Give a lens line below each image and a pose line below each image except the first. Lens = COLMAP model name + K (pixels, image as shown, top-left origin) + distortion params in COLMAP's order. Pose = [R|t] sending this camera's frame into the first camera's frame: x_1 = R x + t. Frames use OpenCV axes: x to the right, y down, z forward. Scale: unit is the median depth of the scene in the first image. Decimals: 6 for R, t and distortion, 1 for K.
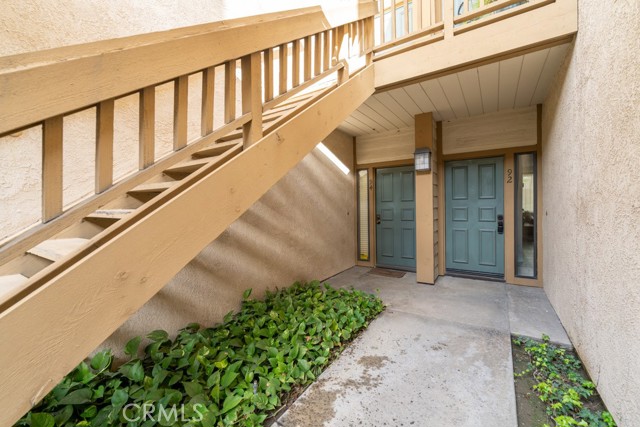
lens RADIAL K [[263.3, 0, 320.0], [0, 263.3, 213.5], [0, 0, 1]] dist [0.000058, -0.000050]
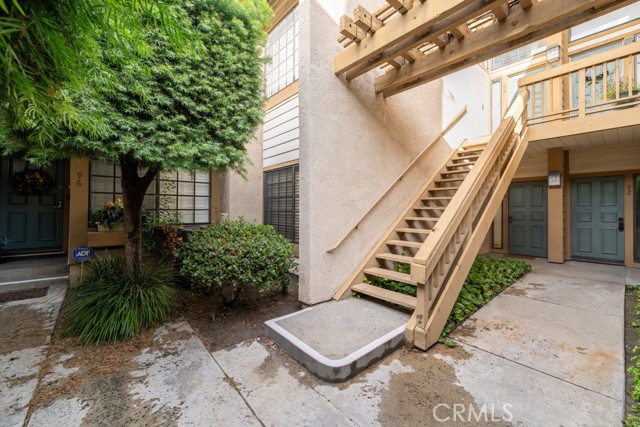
lens RADIAL K [[258.3, 0, 322.3], [0, 258.3, 207.8], [0, 0, 1]] dist [-0.001669, -0.000664]
pose [[0.962561, 0.020347, -0.270299, -0.464907], [-0.028928, 0.999195, -0.027800, 0.036563], [0.269516, 0.034578, 0.962375, -0.732521]]
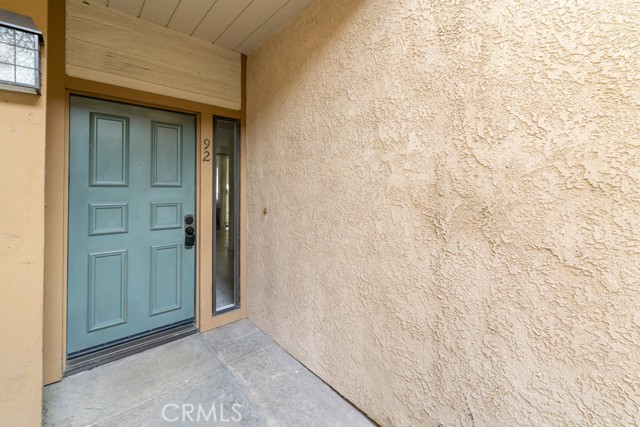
lens RADIAL K [[270.2, 0, 319.6], [0, 270.2, 187.6], [0, 0, 1]] dist [0.014422, -0.000050]
pose [[0.257404, 0.038588, 0.965533, 0.180376], [0.026531, 0.998543, -0.046980, -0.019891], [-0.965940, 0.037710, 0.256005, 0.566745]]
